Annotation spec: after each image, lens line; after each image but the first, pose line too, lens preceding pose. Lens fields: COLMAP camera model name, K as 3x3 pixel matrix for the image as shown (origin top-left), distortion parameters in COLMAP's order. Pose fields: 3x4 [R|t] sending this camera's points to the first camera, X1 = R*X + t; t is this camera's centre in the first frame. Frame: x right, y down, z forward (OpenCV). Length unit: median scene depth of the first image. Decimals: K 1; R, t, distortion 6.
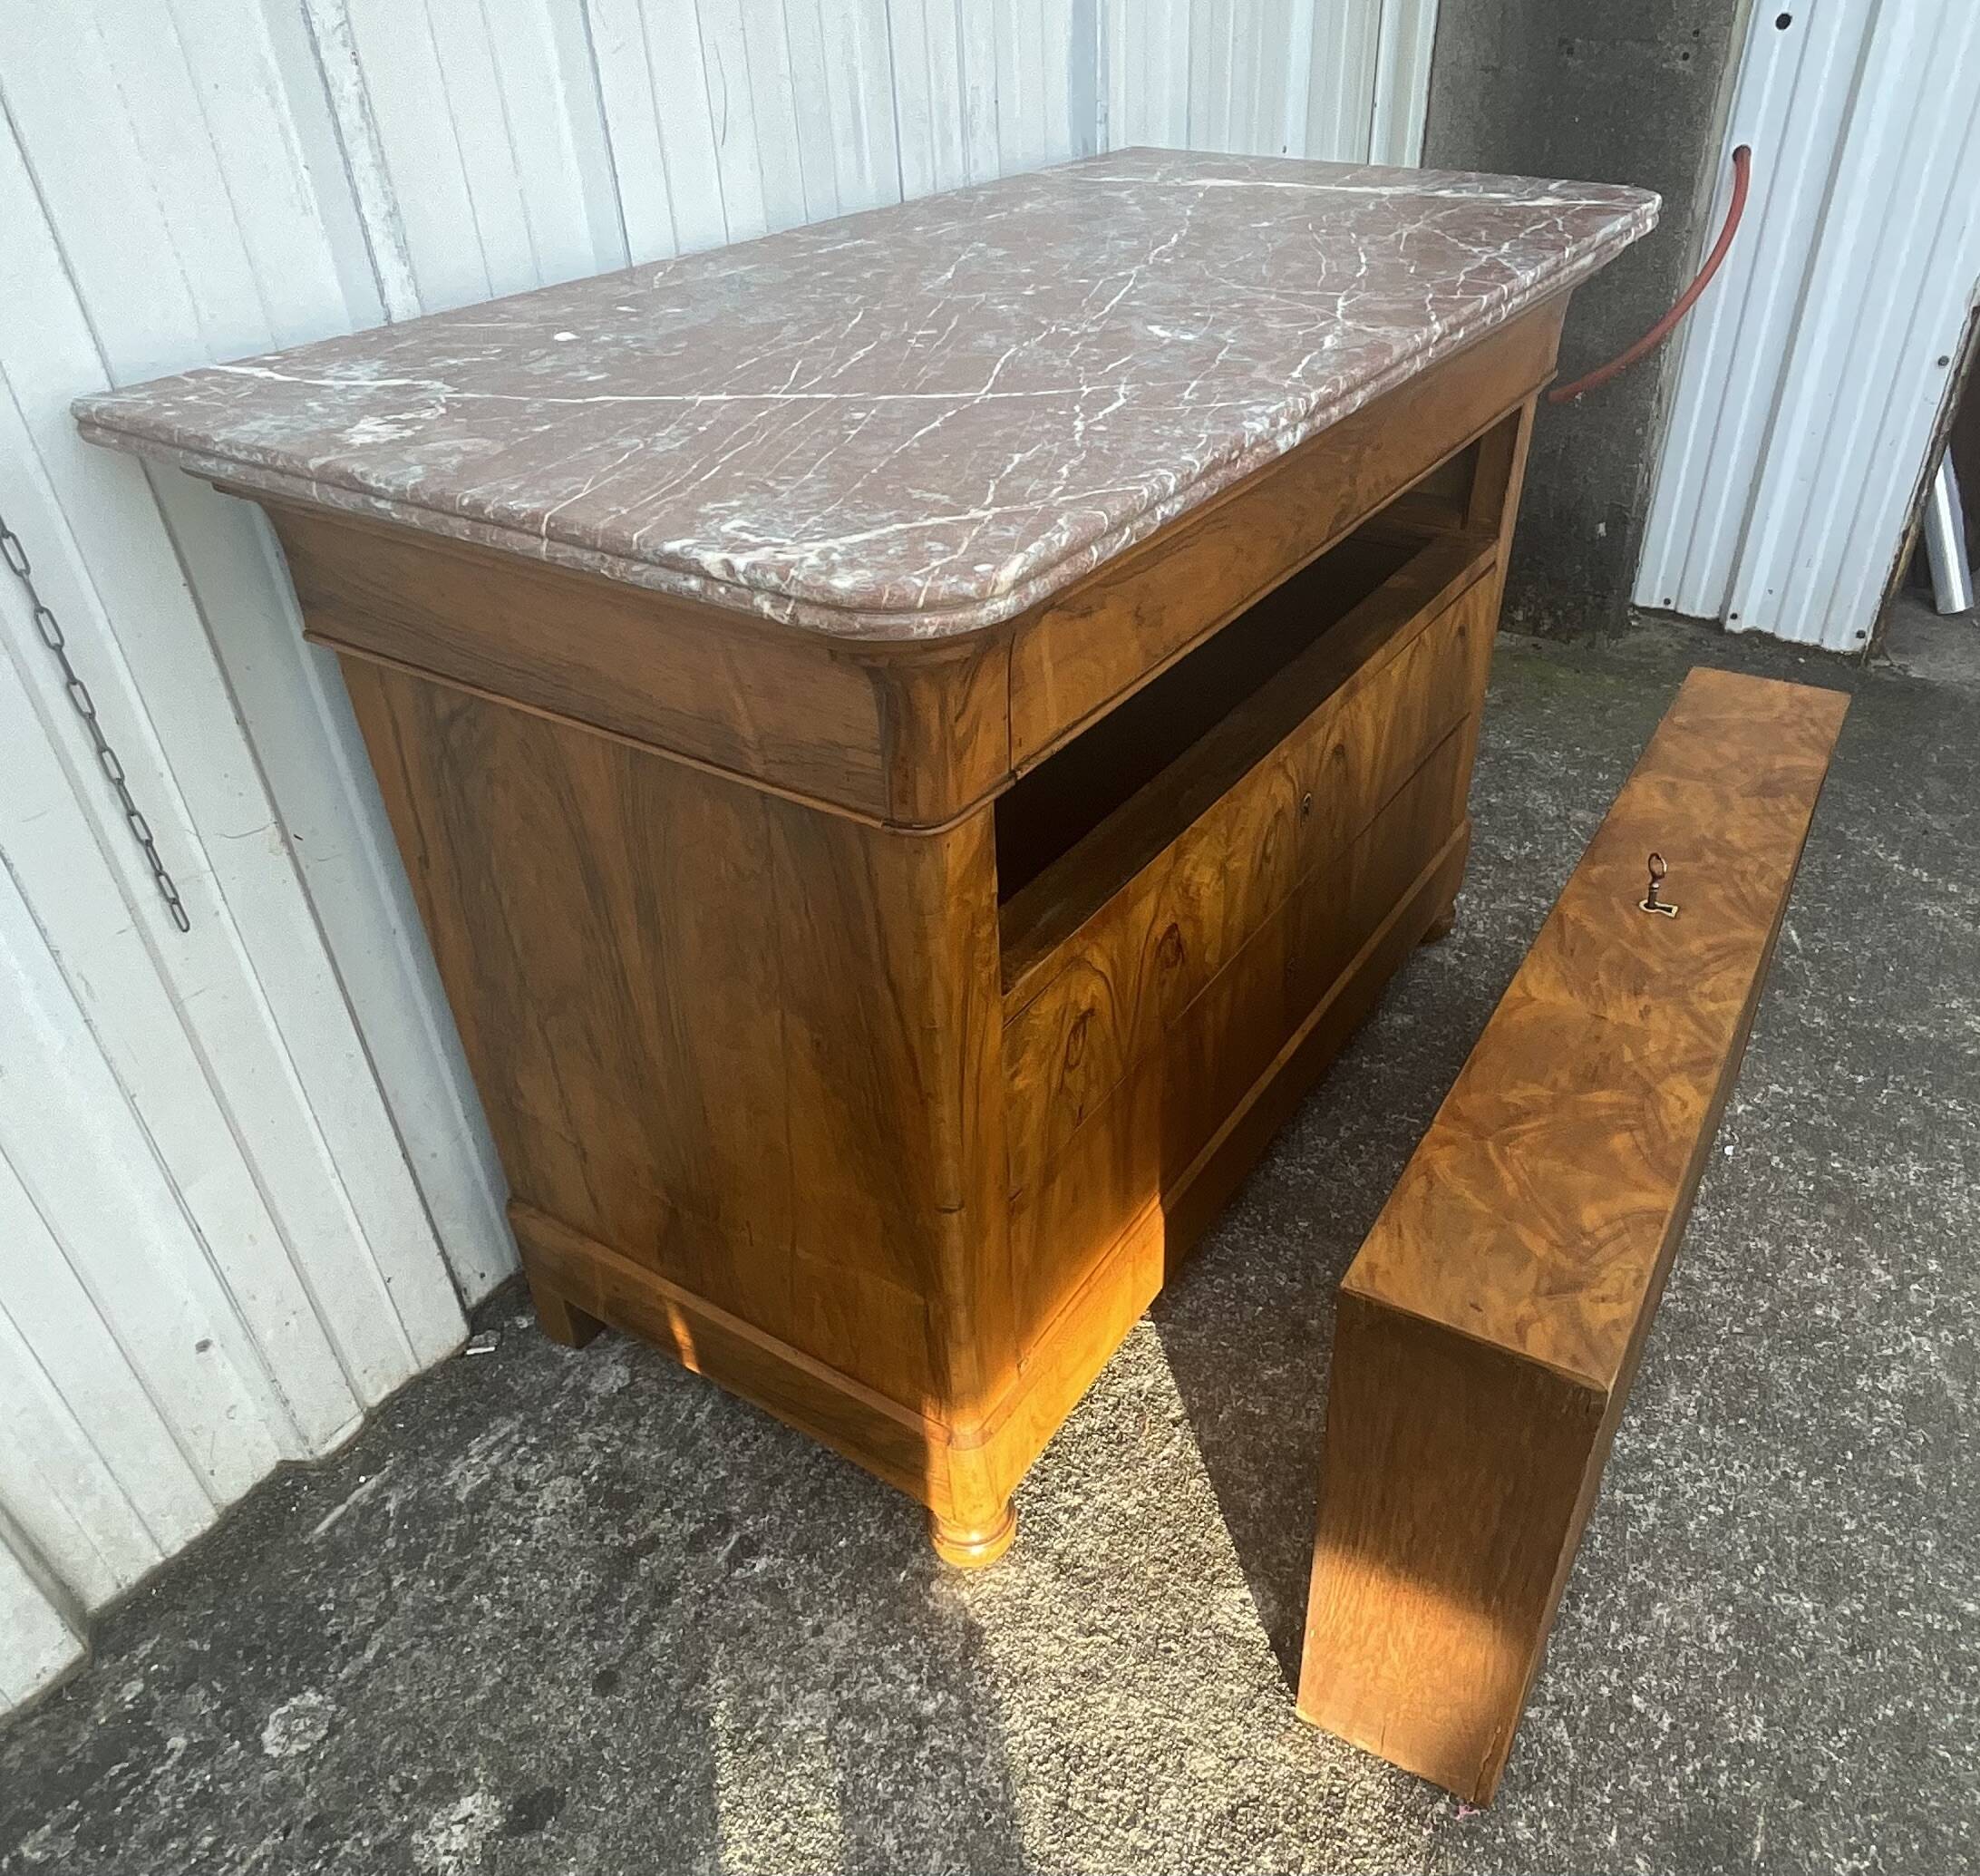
lens RADIAL K [[1474.4, 0, 1095.5], [0, 1474.4, 977.4], [0, 0, 1]] dist [-0.012653, 0.007178]
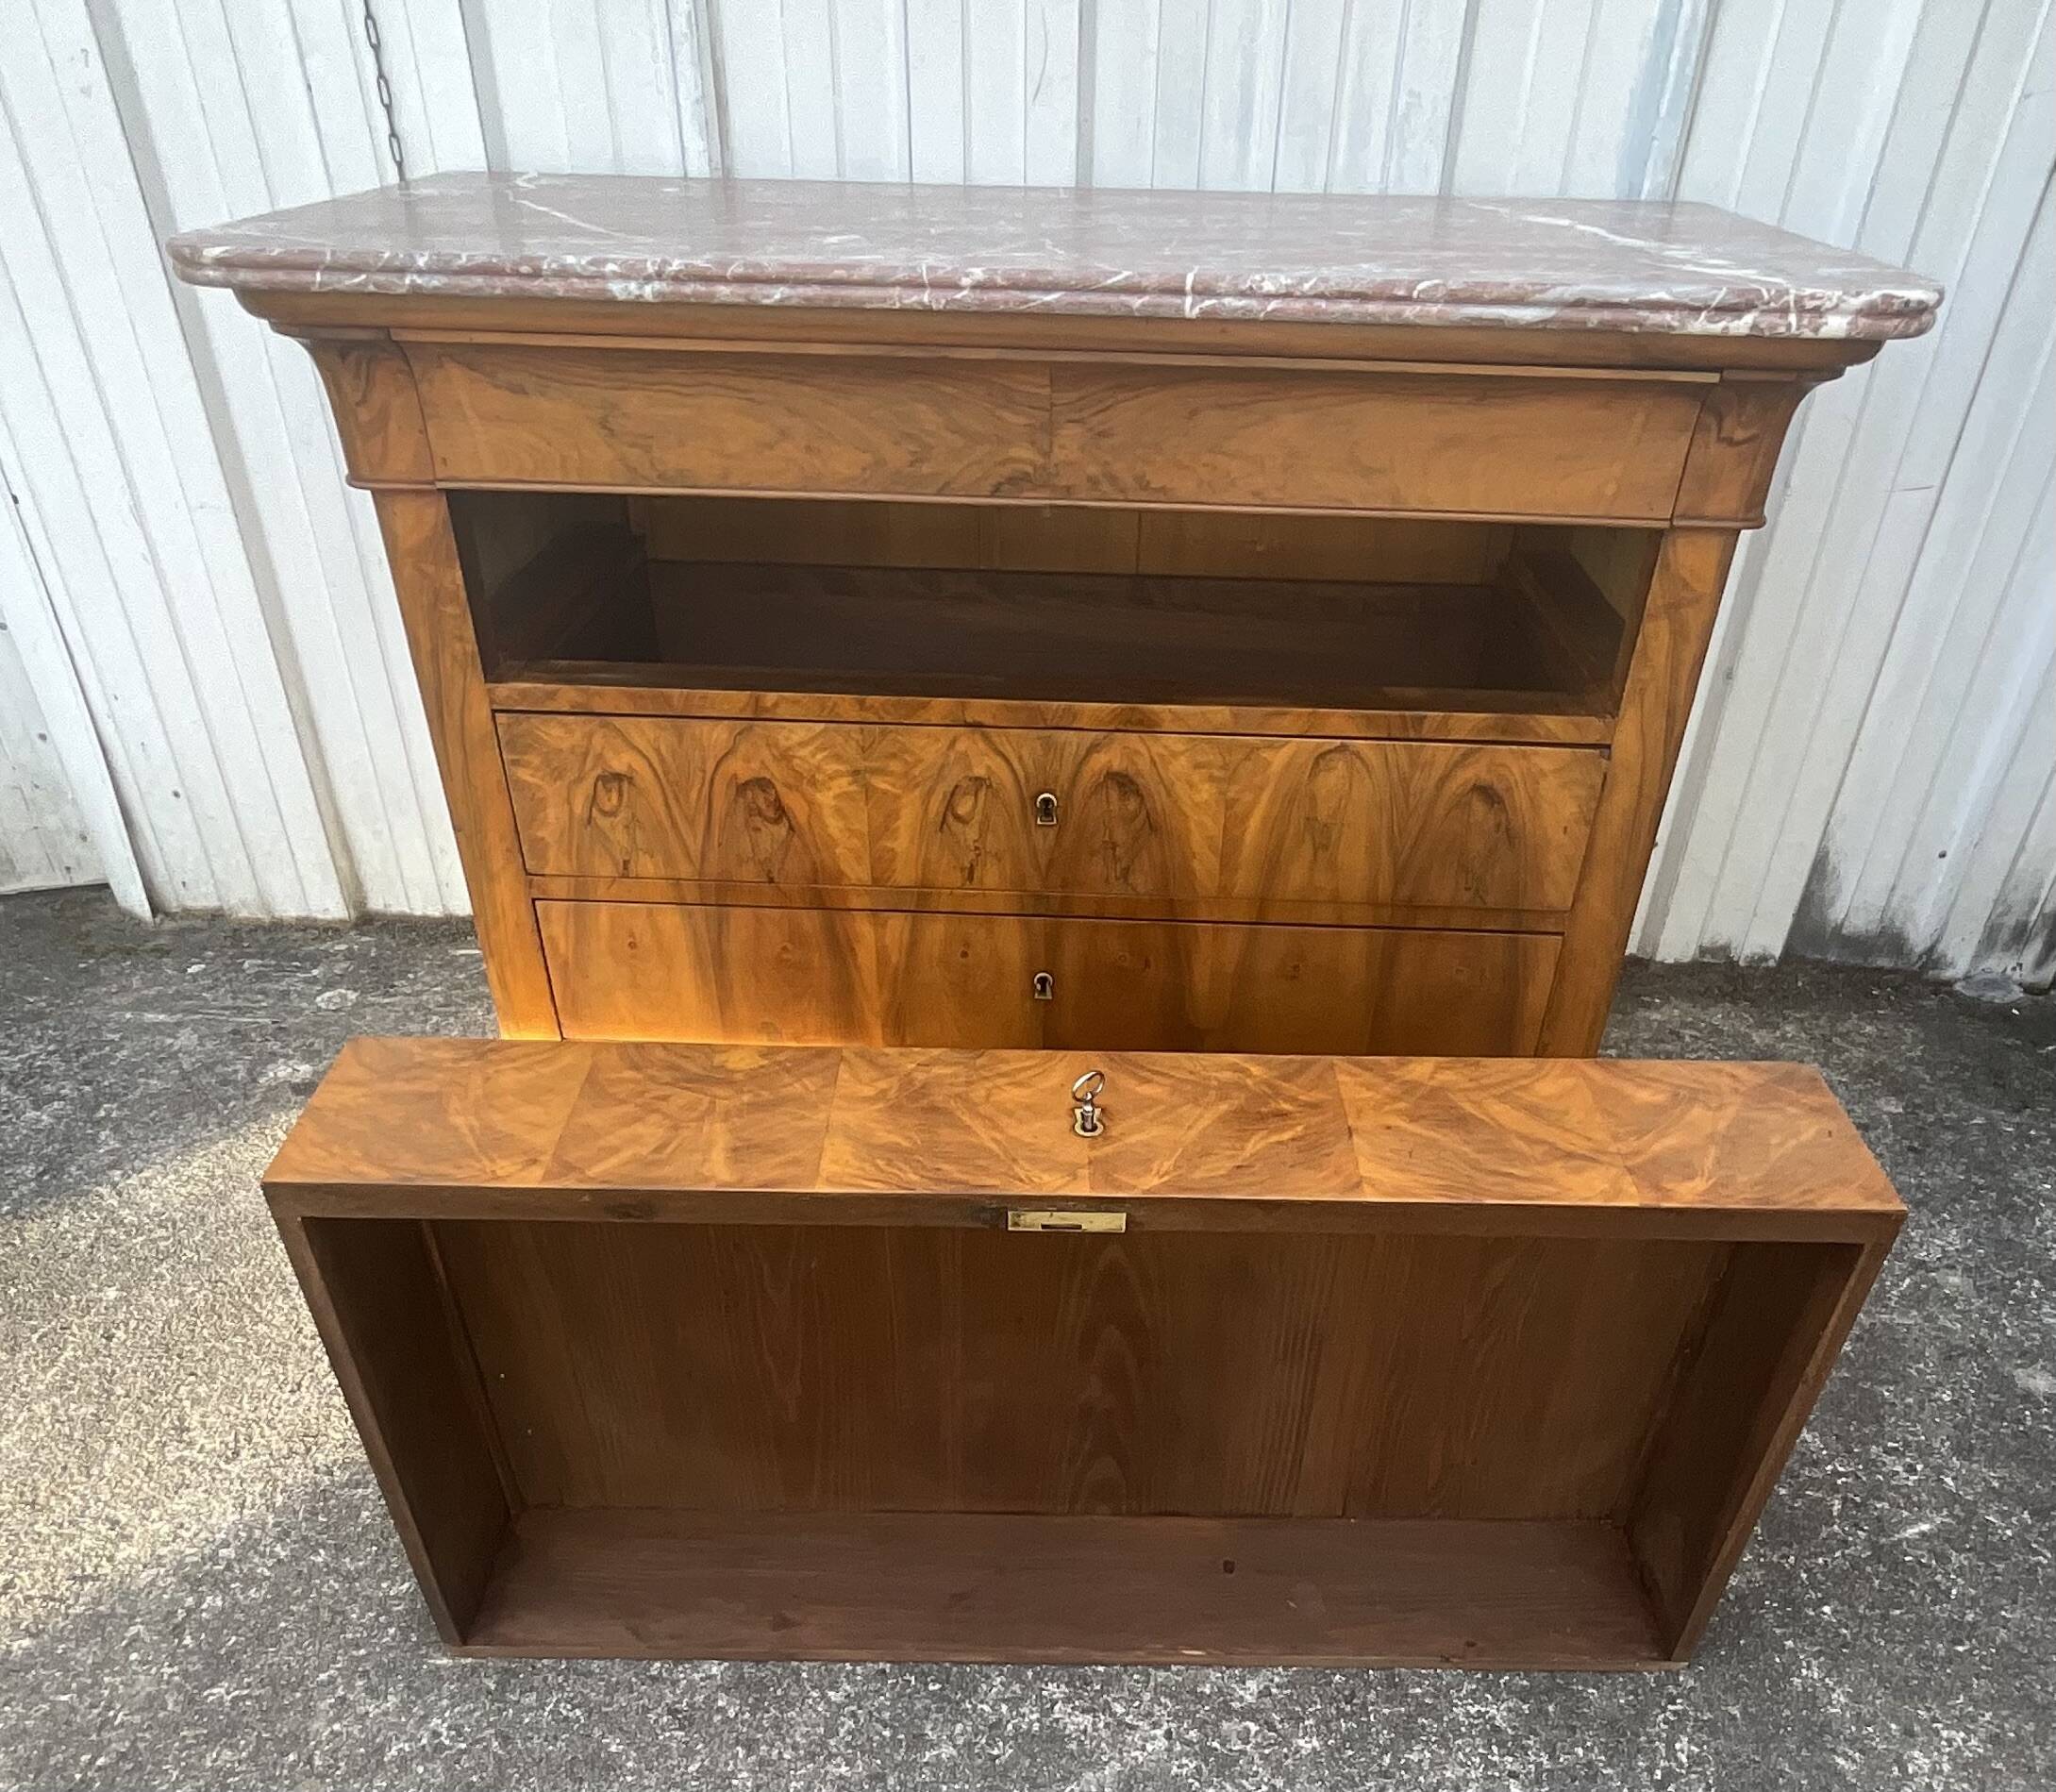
lens RADIAL K [[1531.4, 0, 1062.0], [0, 1531.4, 1189.7], [0, 0, 1]] dist [-0.010181, 0.006816]
pose [[0.485890, 0.543792, -0.684252, 1.102057], [-0.532399, 0.805021, 0.261711, -0.203431], [0.693154, 0.237132, 0.680666, 0.404924]]
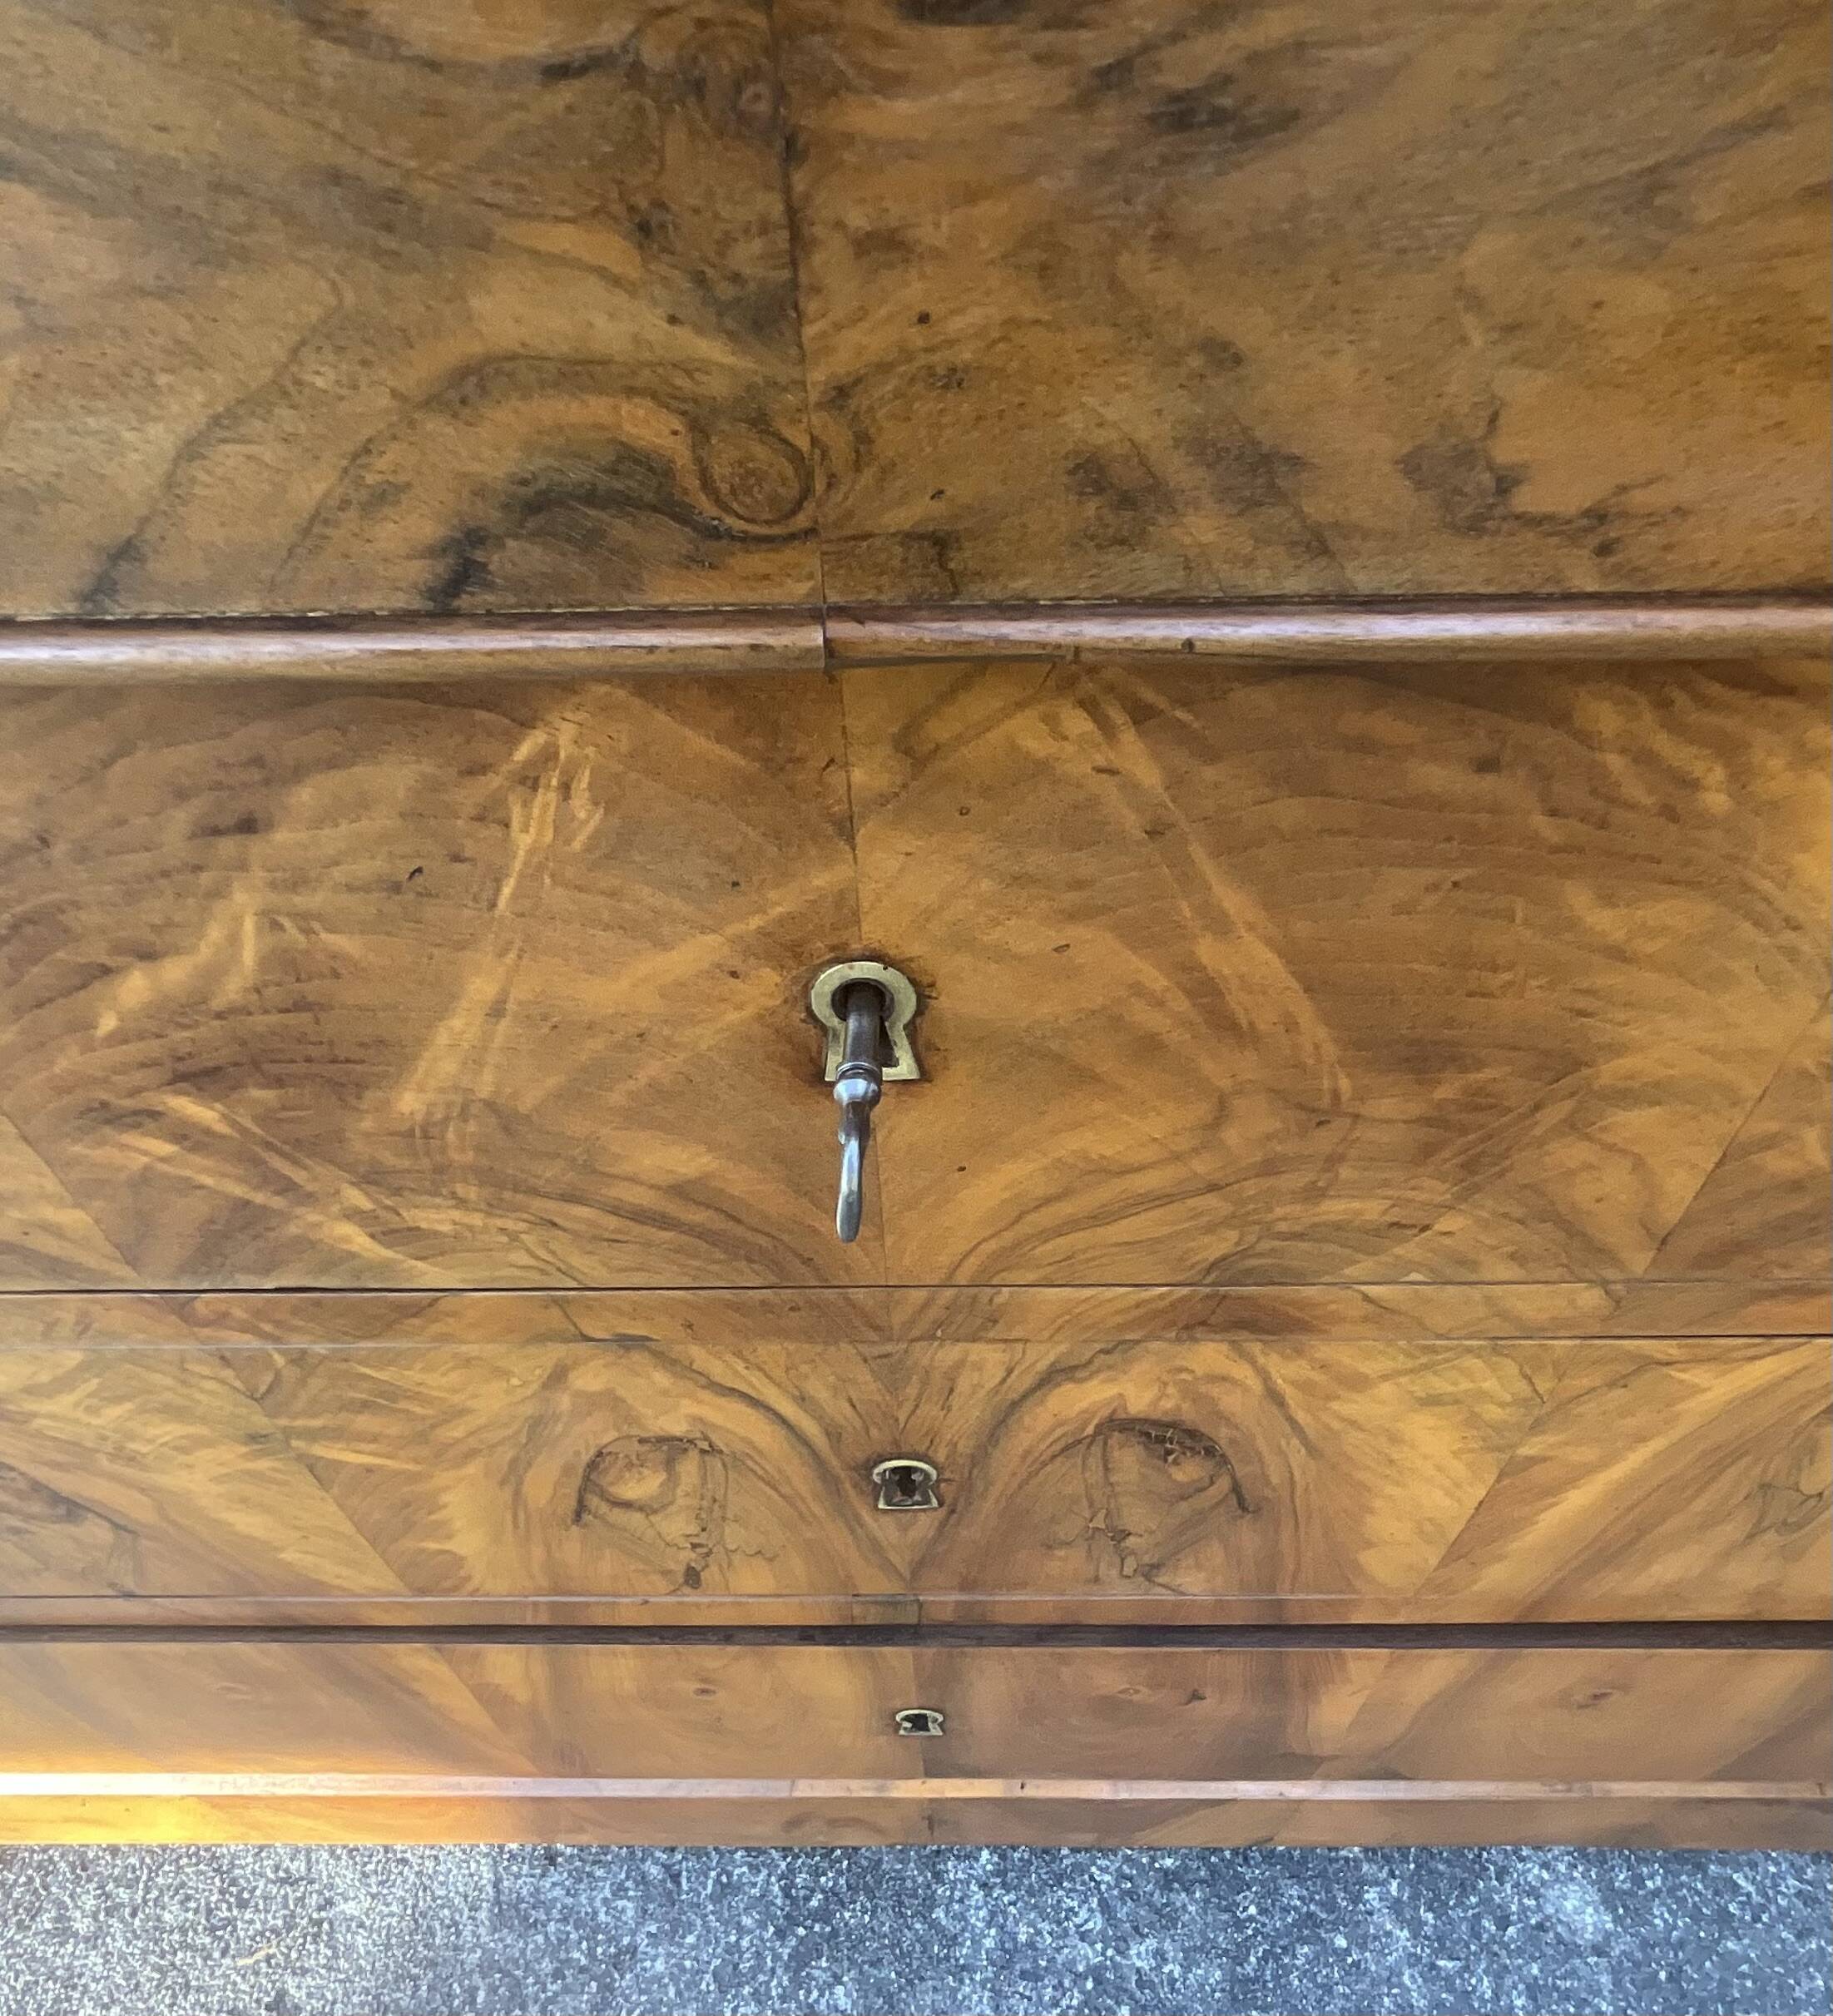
lens RADIAL K [[1367.9, 0, 926.7], [0, 1367.9, 1146.9], [0, 0, 1]] dist [-0.015450, 0.014082]
pose [[0.510222, 0.656437, -0.555666, 0.284792], [-0.490309, 0.752828, 0.439144, -0.325541], [0.706591, 0.048387, 0.705966, 0.886565]]
